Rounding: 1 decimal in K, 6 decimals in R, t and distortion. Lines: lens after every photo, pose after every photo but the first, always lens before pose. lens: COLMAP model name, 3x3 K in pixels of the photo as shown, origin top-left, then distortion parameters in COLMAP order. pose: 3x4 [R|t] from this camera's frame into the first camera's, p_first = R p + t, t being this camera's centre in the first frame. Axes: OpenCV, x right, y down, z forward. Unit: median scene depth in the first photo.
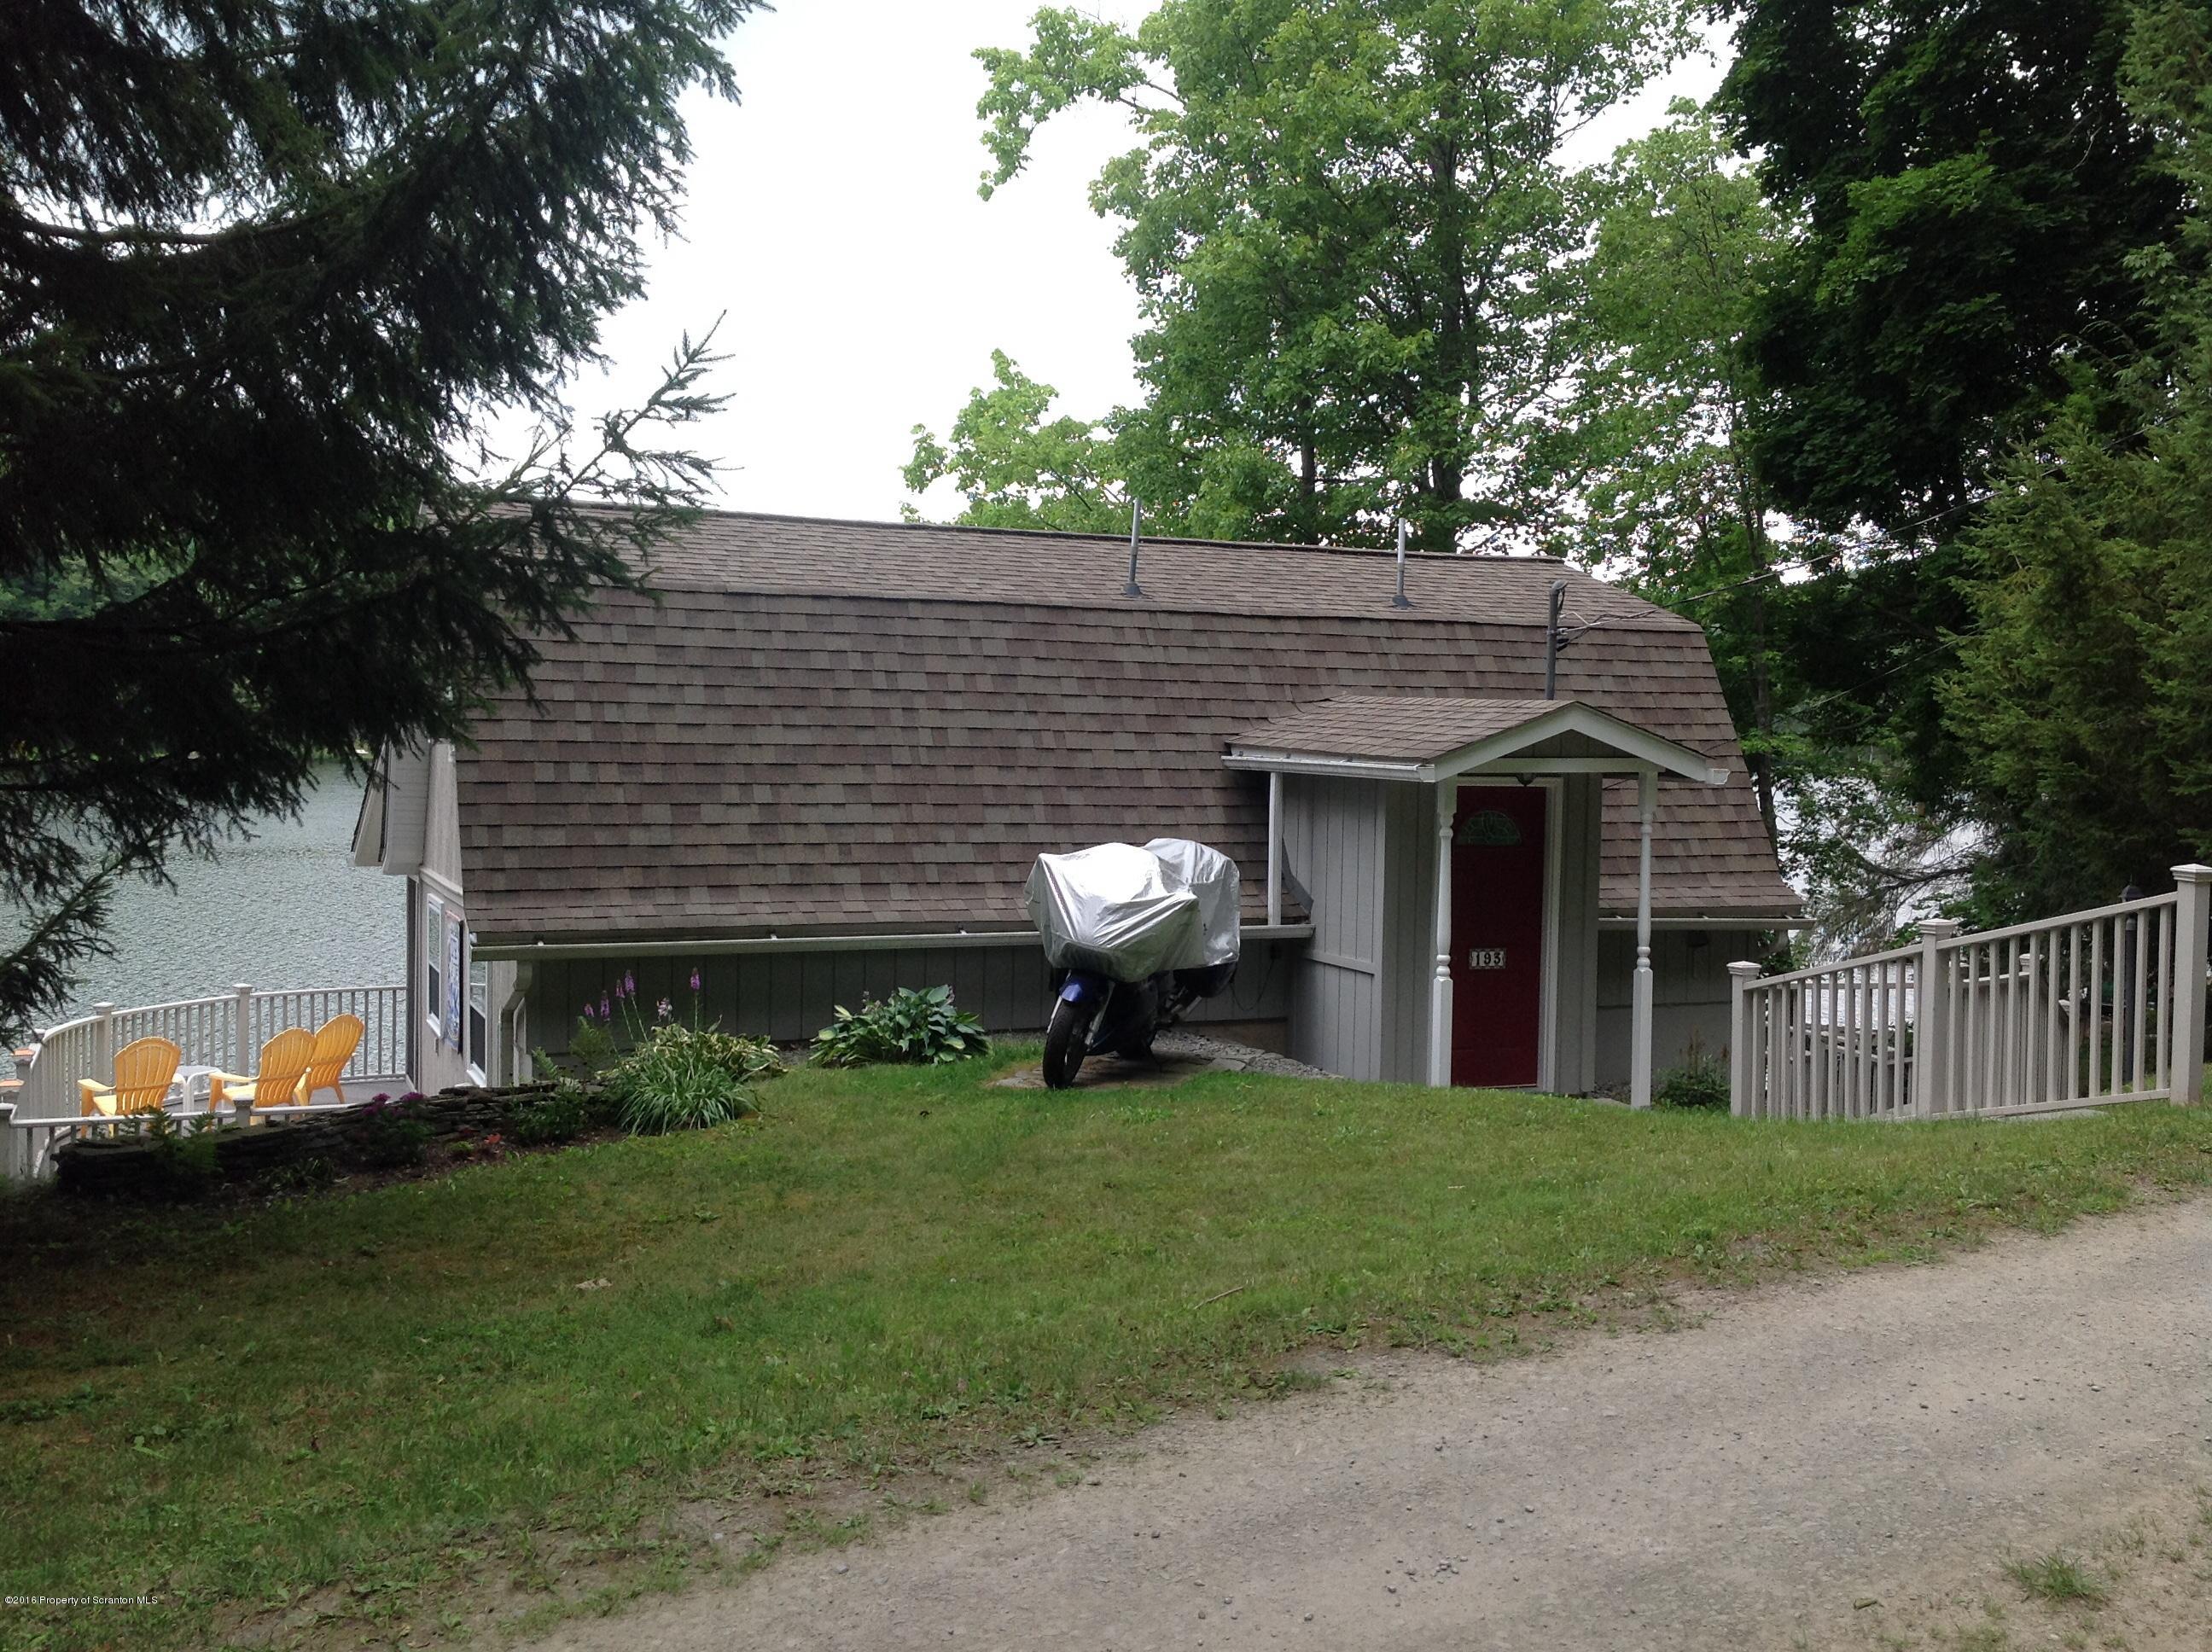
lens RADIAL K [[2249.7, 0, 1101.6], [0, 2249.7, 822.4], [0, 0, 1]] dist [0.004116, 0.000000]
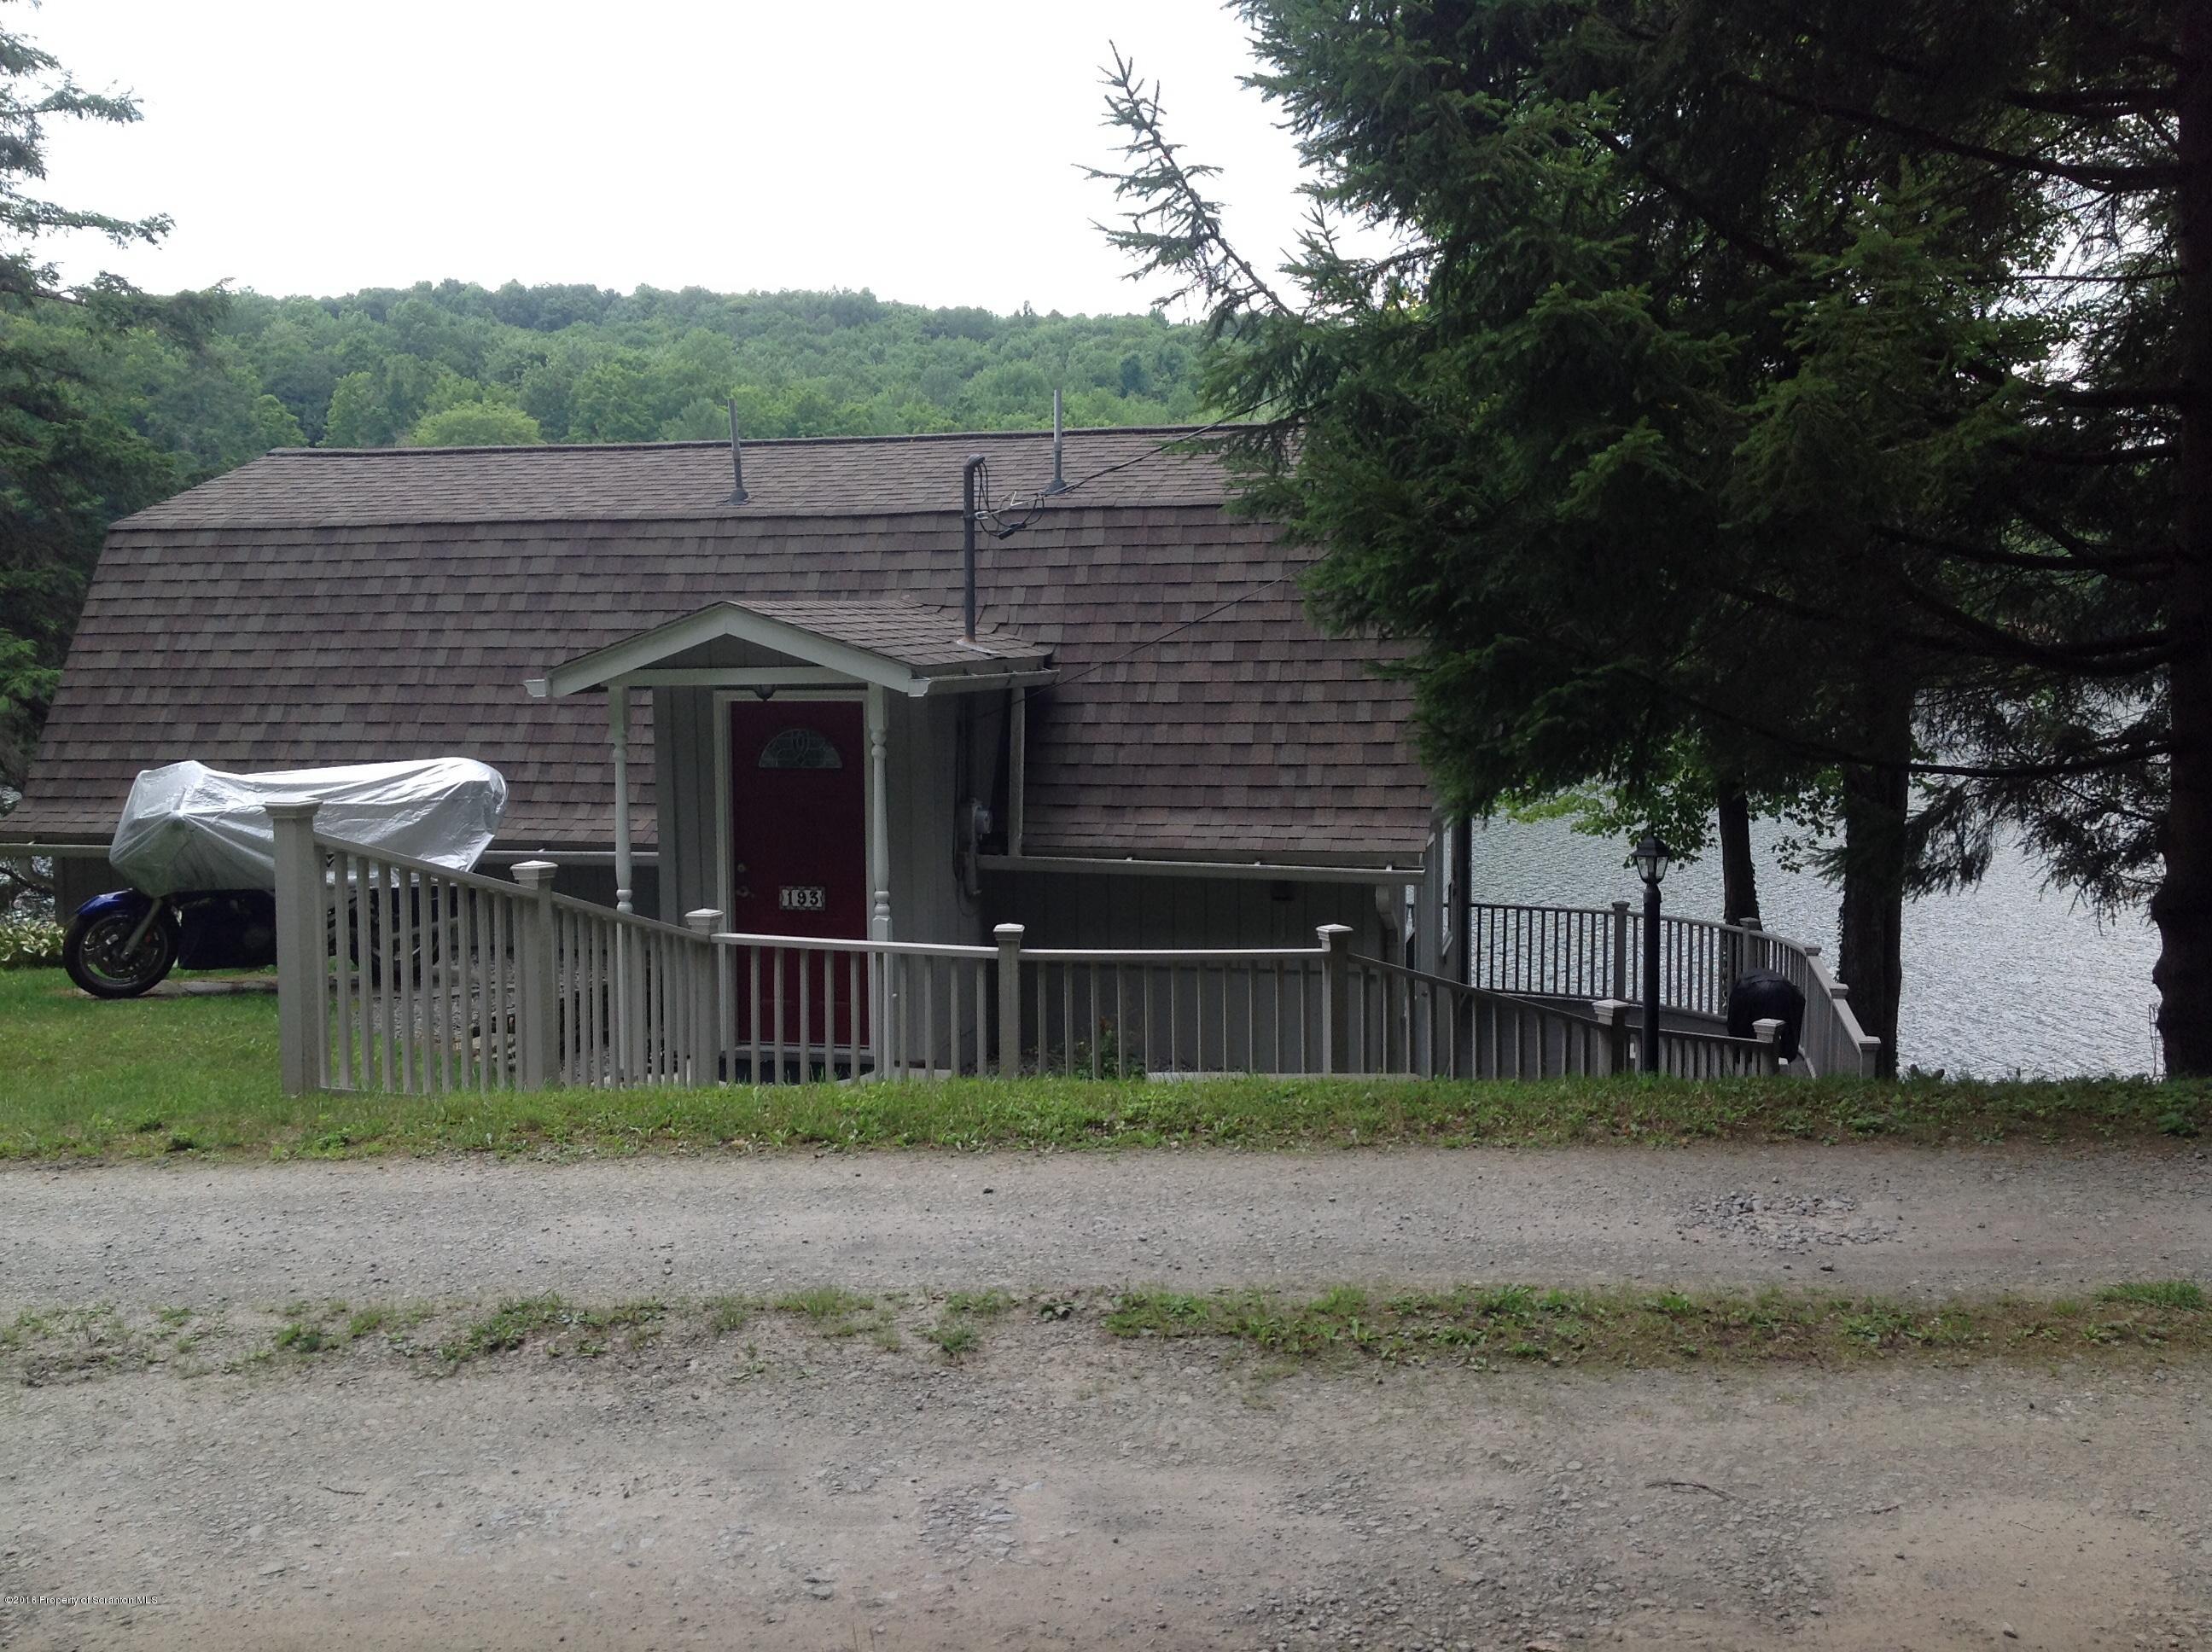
lens RADIAL K [[2249.7, 0, 1107.6], [0, 2249.7, 830.7], [0, 0, 1]] dist [0.004116, 0.000000]
pose [[0.784101, 0.028585, -0.619975, 0.793292], [-0.002620, 0.999082, 0.042750, -0.003500], [0.620628, -0.031896, 0.783456, 0.375939]]
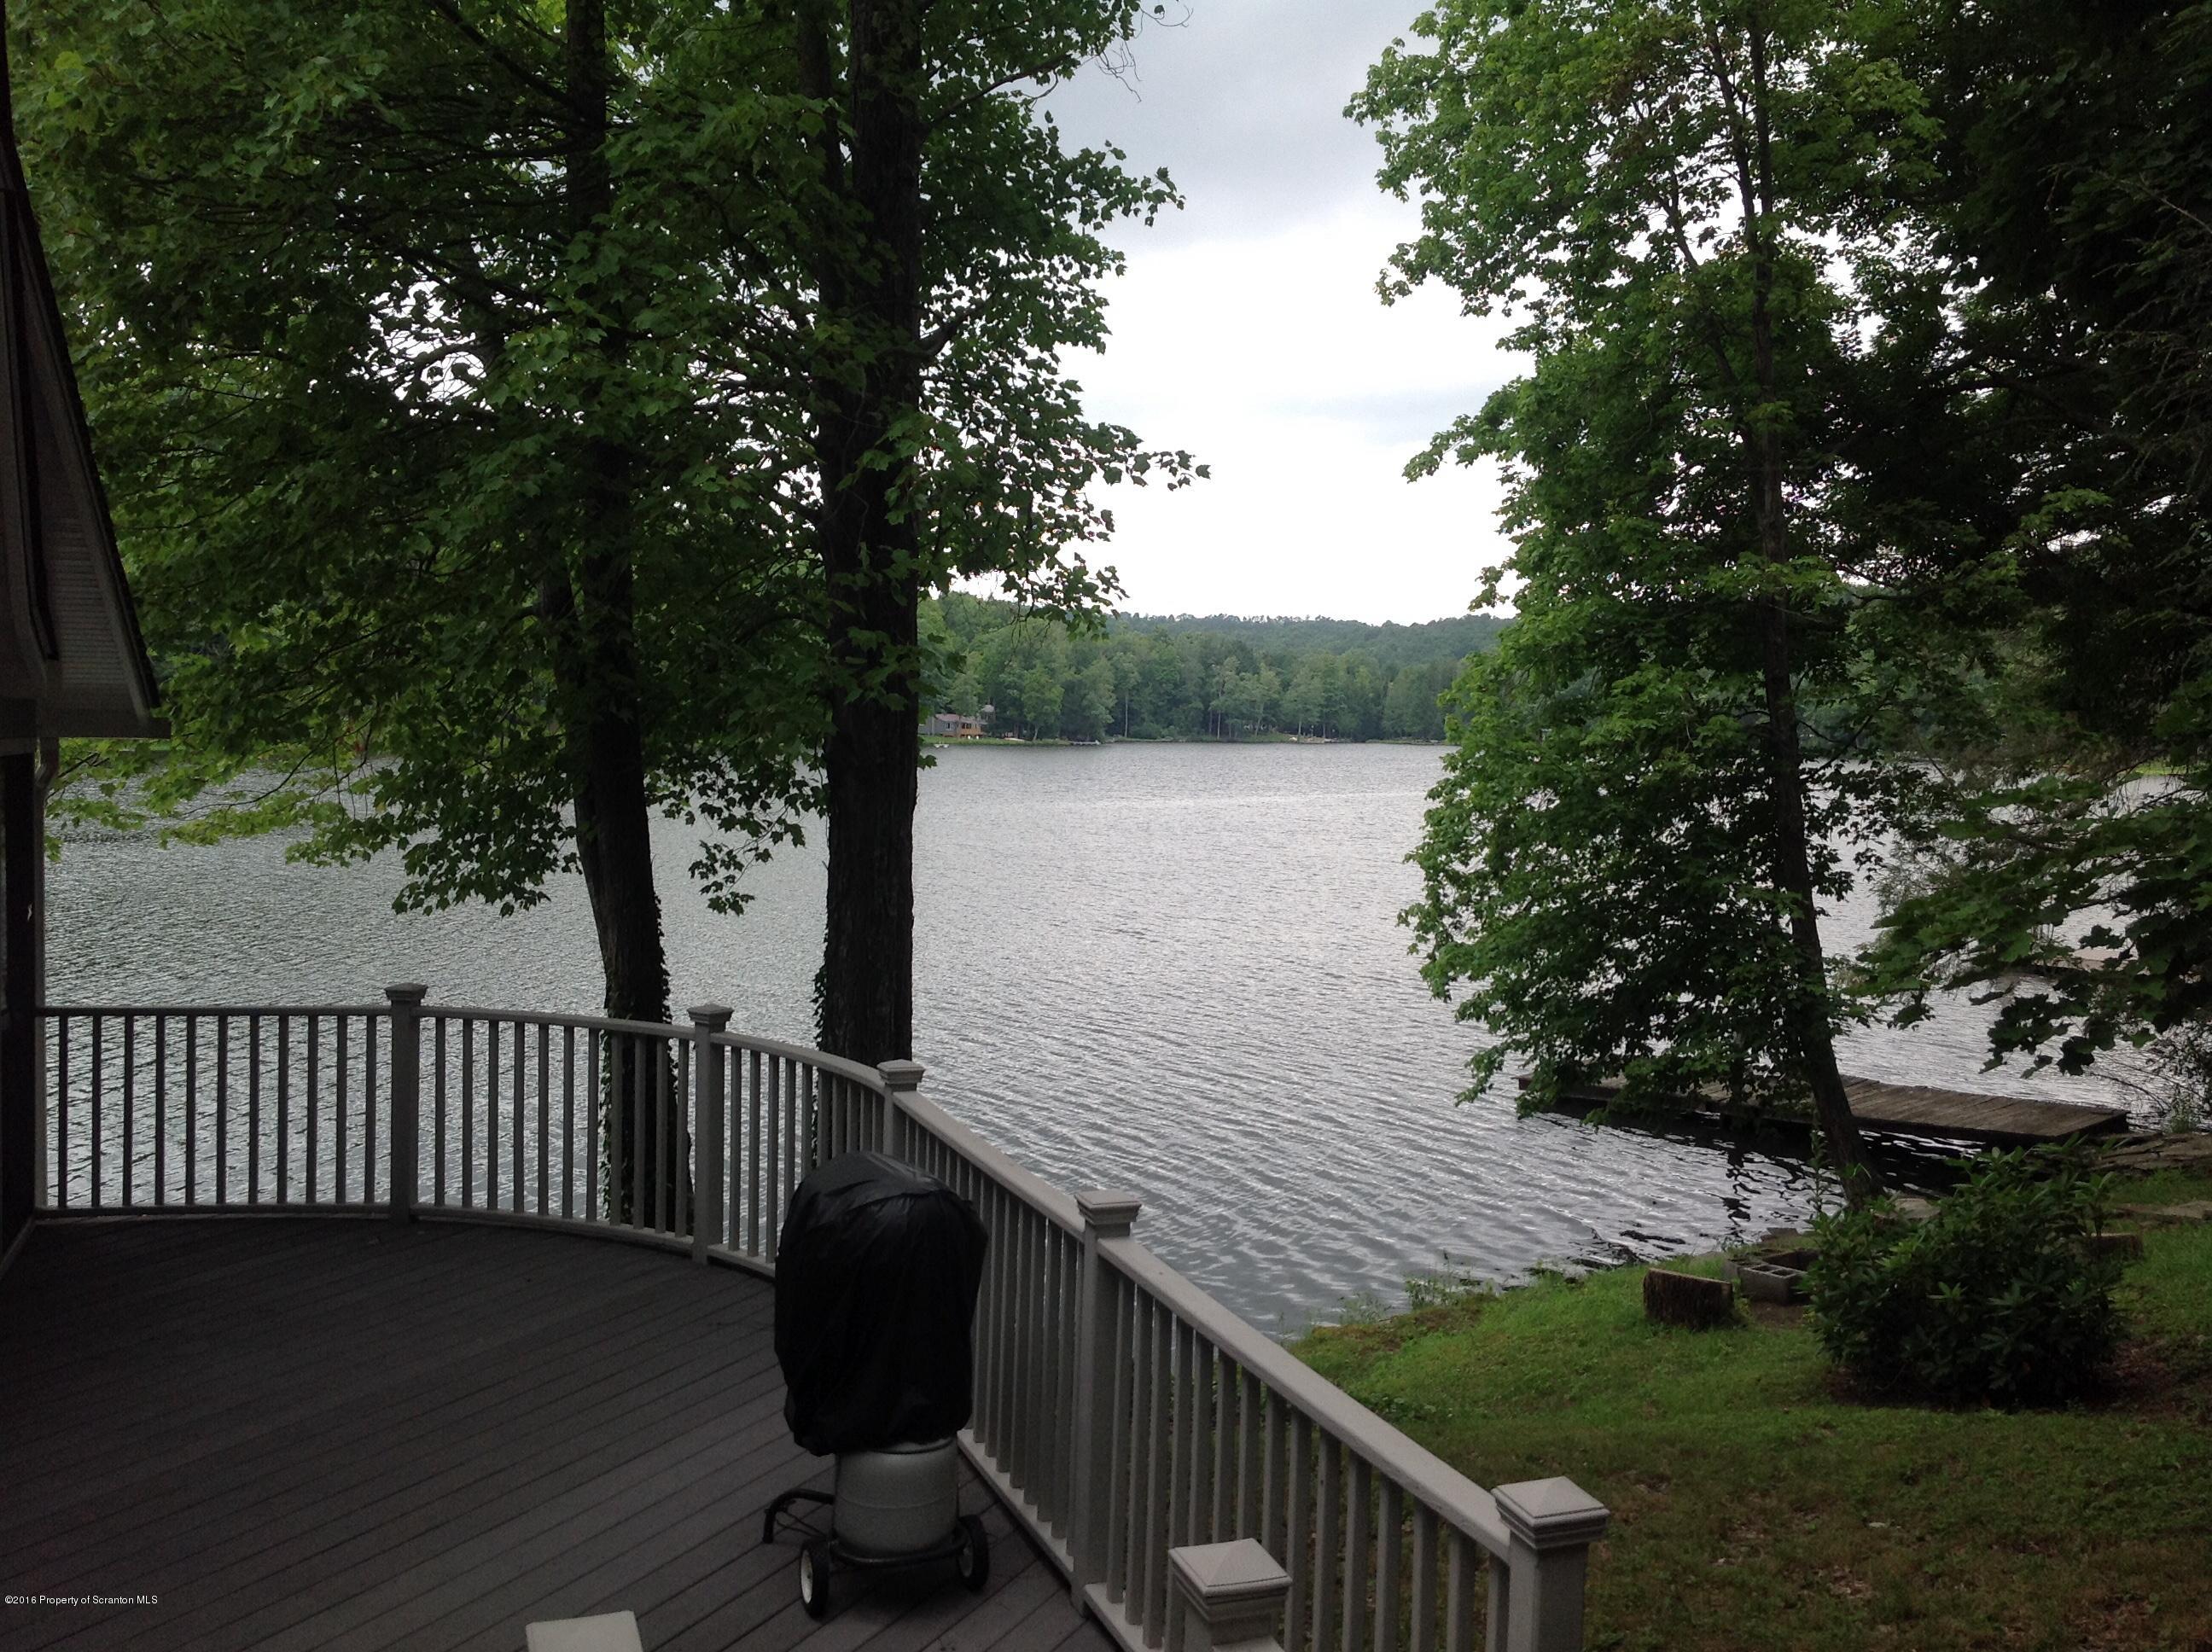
lens RADIAL K [[2249.7, 0, 1114.0], [0, 2249.7, 826.3], [0, 0, 1]] dist [0.004116, 0.000000]
pose [[0.992967, -0.009319, -0.118027, 0.577899], [0.010127, 0.999929, 0.006250, 0.032156], [0.117960, -0.007402, 0.992991, 0.809711]]
